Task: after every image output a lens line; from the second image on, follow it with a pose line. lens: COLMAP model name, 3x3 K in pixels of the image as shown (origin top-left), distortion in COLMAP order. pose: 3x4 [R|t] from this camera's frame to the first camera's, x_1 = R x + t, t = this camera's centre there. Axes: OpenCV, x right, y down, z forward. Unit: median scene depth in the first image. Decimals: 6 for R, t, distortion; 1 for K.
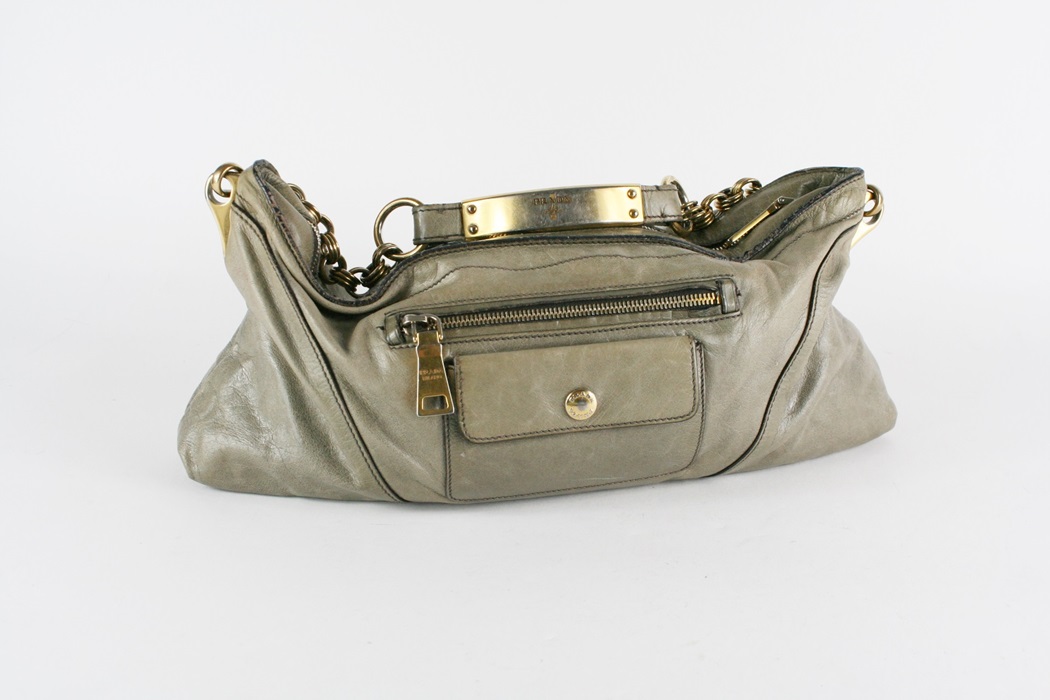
lens RADIAL K [[1427.2, 0, 523.8], [0, 1427.2, 349.6], [0, 0, 1]] dist [-0.031996, 0.000000]
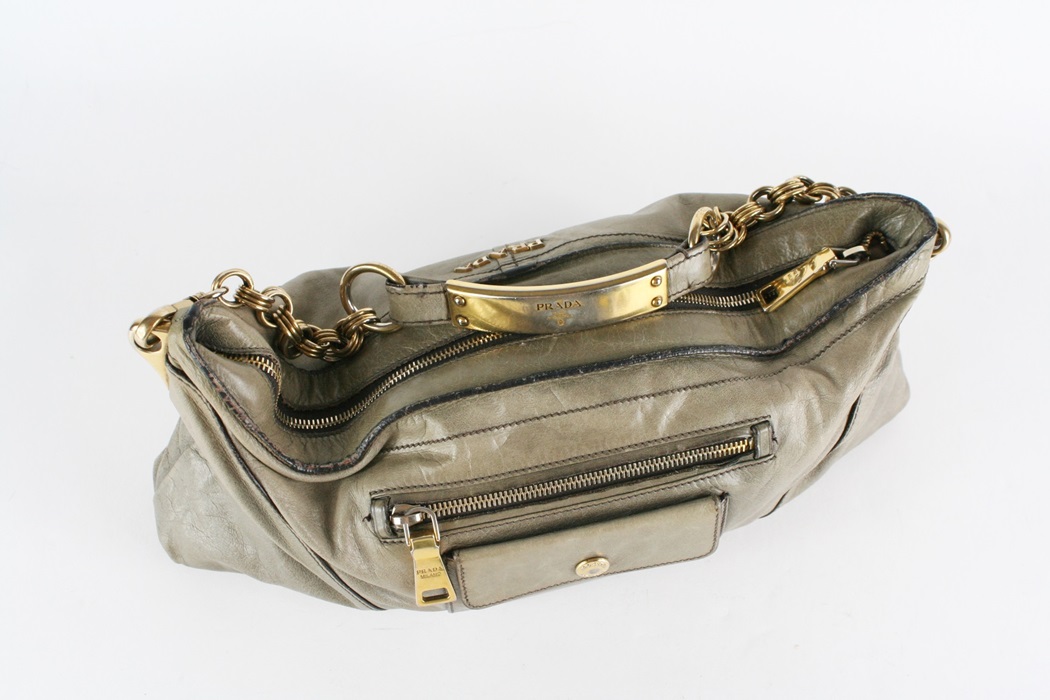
lens RADIAL K [[1180.8, 0, 534.1], [0, 1180.8, 350.2], [0, 0, 1]] dist [-0.034228, 0.000000]
pose [[0.998420, -0.030024, 0.047497, -0.028771], [-0.006401, 0.779006, 0.626983, -0.533811], [-0.055825, -0.626297, 0.777583, 0.484968]]
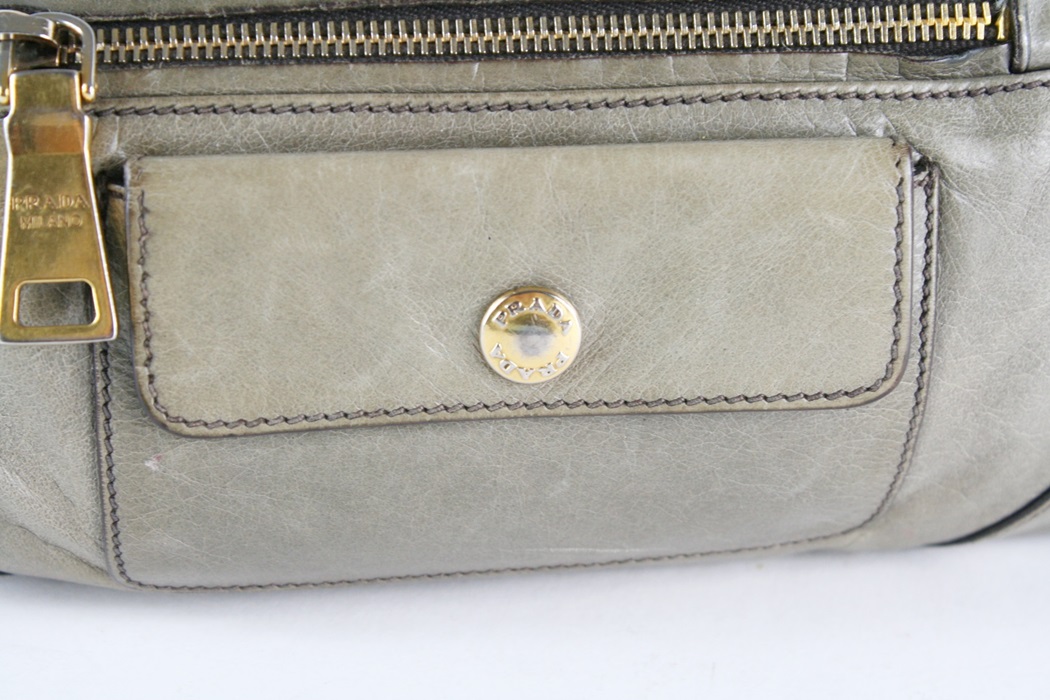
lens RADIAL K [[2502.7, 0, 521.9], [0, 2502.7, 348.7], [0, 0, 1]] dist [0.092310, 0.000000]
pose [[0.996238, 0.072214, -0.047913, 0.063274], [-0.065962, 0.990429, 0.121239, -0.024881], [0.056210, -0.117622, 0.991466, 0.440450]]
